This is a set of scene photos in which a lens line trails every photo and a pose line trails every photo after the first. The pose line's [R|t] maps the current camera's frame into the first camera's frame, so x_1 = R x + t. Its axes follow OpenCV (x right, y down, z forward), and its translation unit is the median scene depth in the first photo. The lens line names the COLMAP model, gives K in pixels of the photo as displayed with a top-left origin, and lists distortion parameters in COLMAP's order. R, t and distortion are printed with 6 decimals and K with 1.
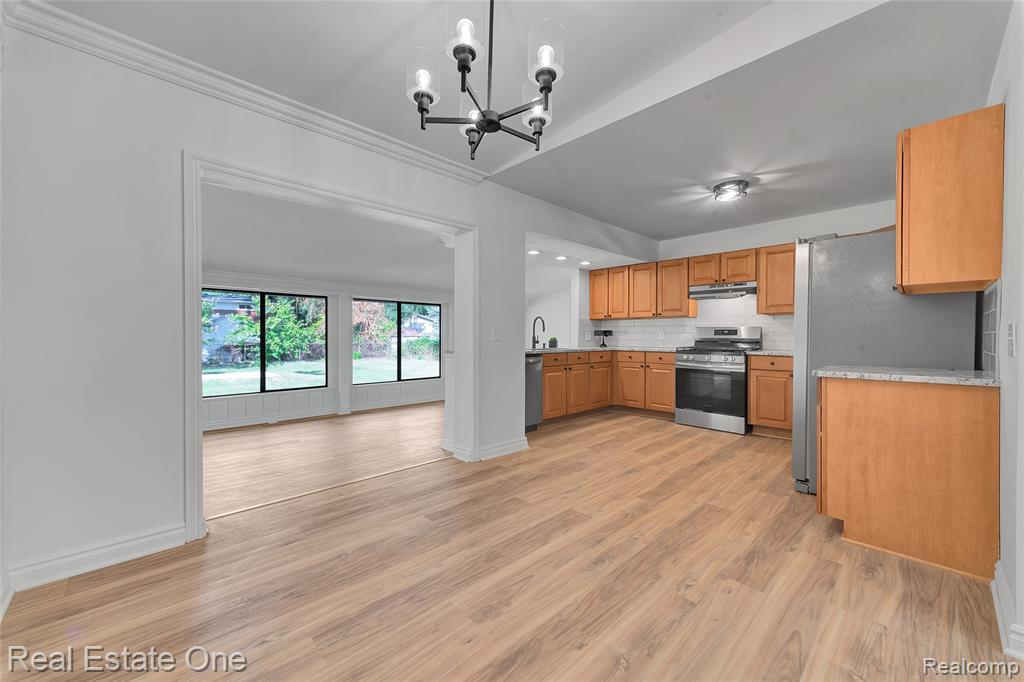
lens RADIAL K [[398.9, 0, 511.1], [0, 398.9, 338.5], [0, 0, 1]] dist [0.006618, 0.000035]
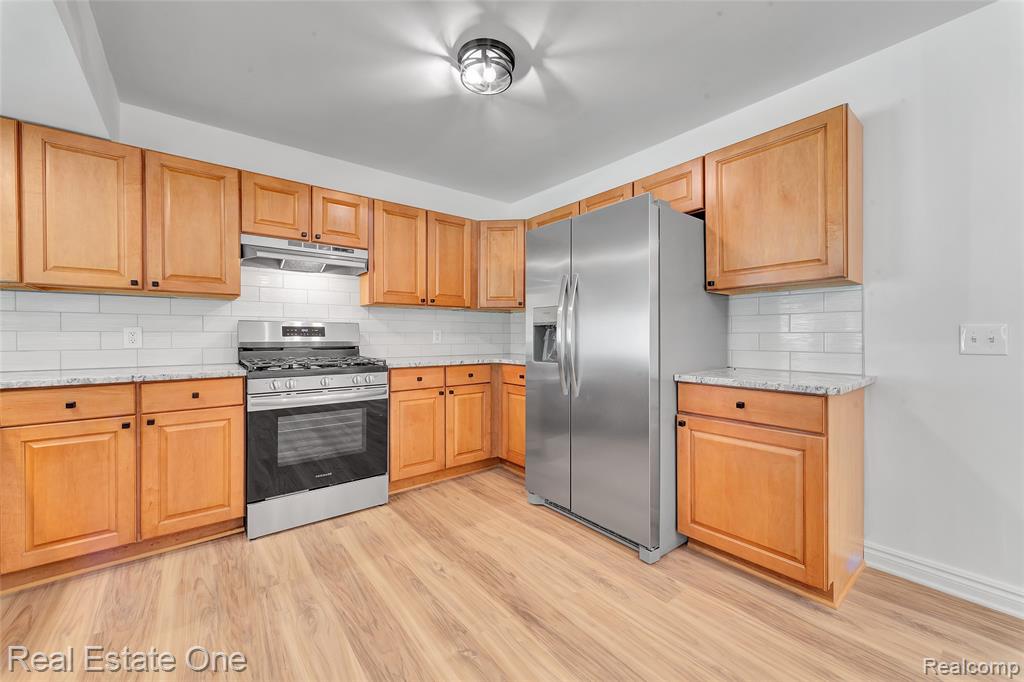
lens RADIAL K [[398.9, 0, 510.2], [0, 398.9, 338.1], [0, 0, 1]] dist [0.006618, 0.000035]
pose [[0.094681, -0.003697, 0.995501, 0.010315], [0.011729, 0.999928, 0.002598, -0.004767], [-0.995439, 0.011430, 0.094717, 0.709360]]
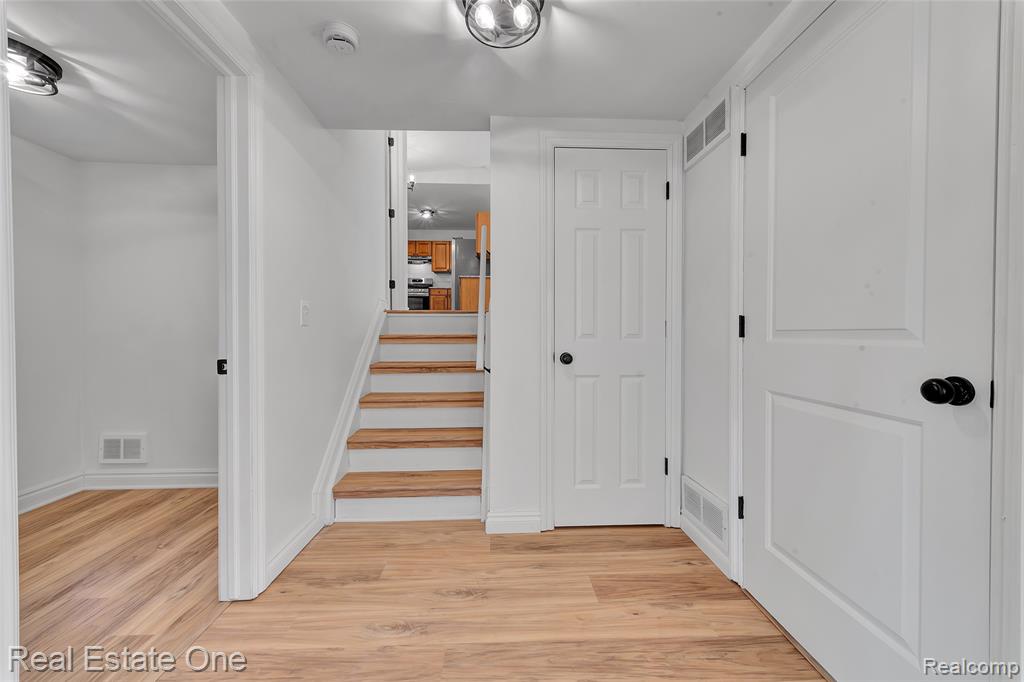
lens RADIAL K [[398.9, 0, 515.1], [0, 398.9, 336.7], [0, 0, 1]] dist [0.006618, 0.000035]
pose [[0.664128, -0.013080, 0.747505, -0.692133], [0.000239, 0.999851, 0.017283, 0.250347], [-0.747619, -0.011299, 0.664031, -0.761682]]
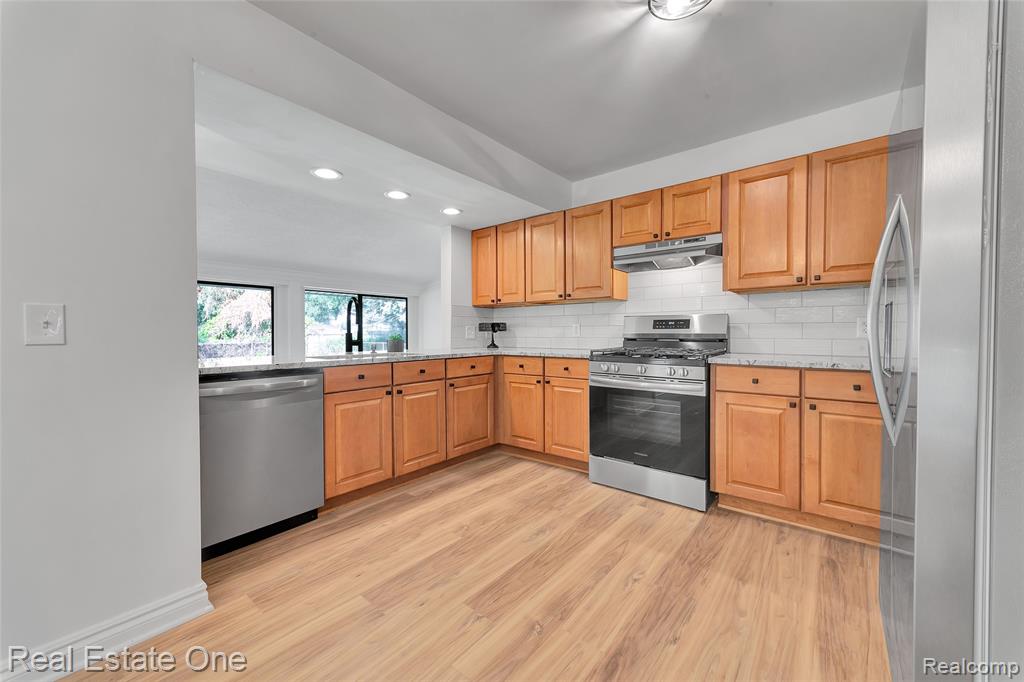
lens RADIAL K [[398.9, 0, 512.5], [0, 398.9, 337.1], [0, 0, 1]] dist [0.006618, 0.000035]
pose [[0.993064, -0.007628, 0.117331, 0.246610], [0.007234, 0.999967, 0.003786, 0.000265], [-0.117356, -0.002911, 0.993086, 0.464086]]
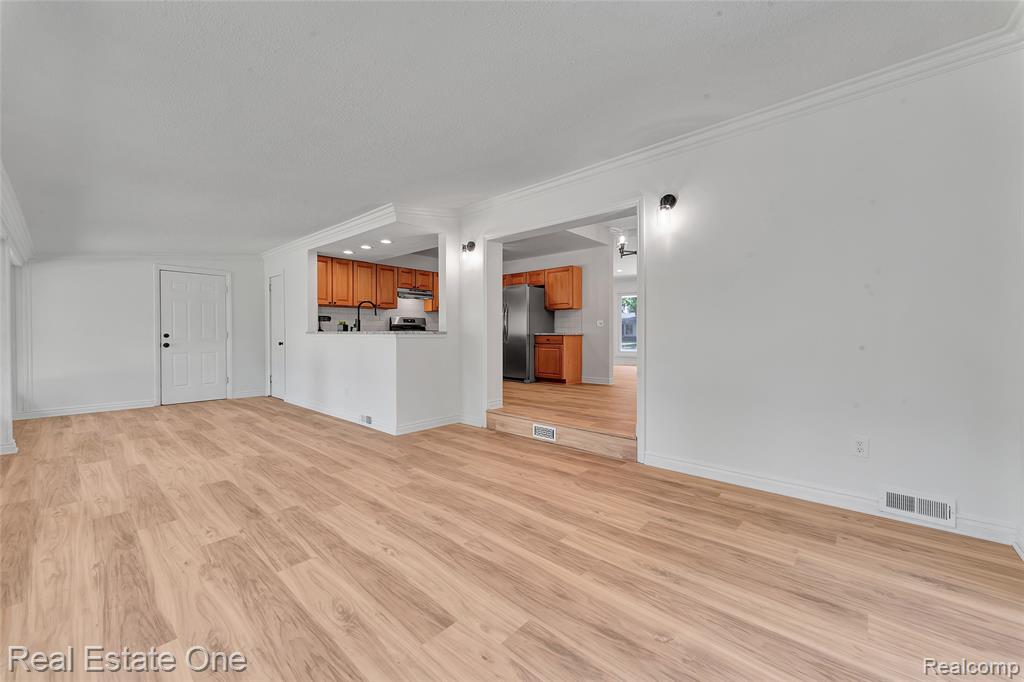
lens RADIAL K [[398.9, 0, 512.0], [0, 398.9, 335.2], [0, 0, 1]] dist [0.006618, 0.000035]
pose [[-0.064489, -0.005731, 0.997902, -1.062222], [0.007915, 0.999949, 0.006255, 0.033649], [-0.997887, 0.008302, -0.064440, 0.760669]]
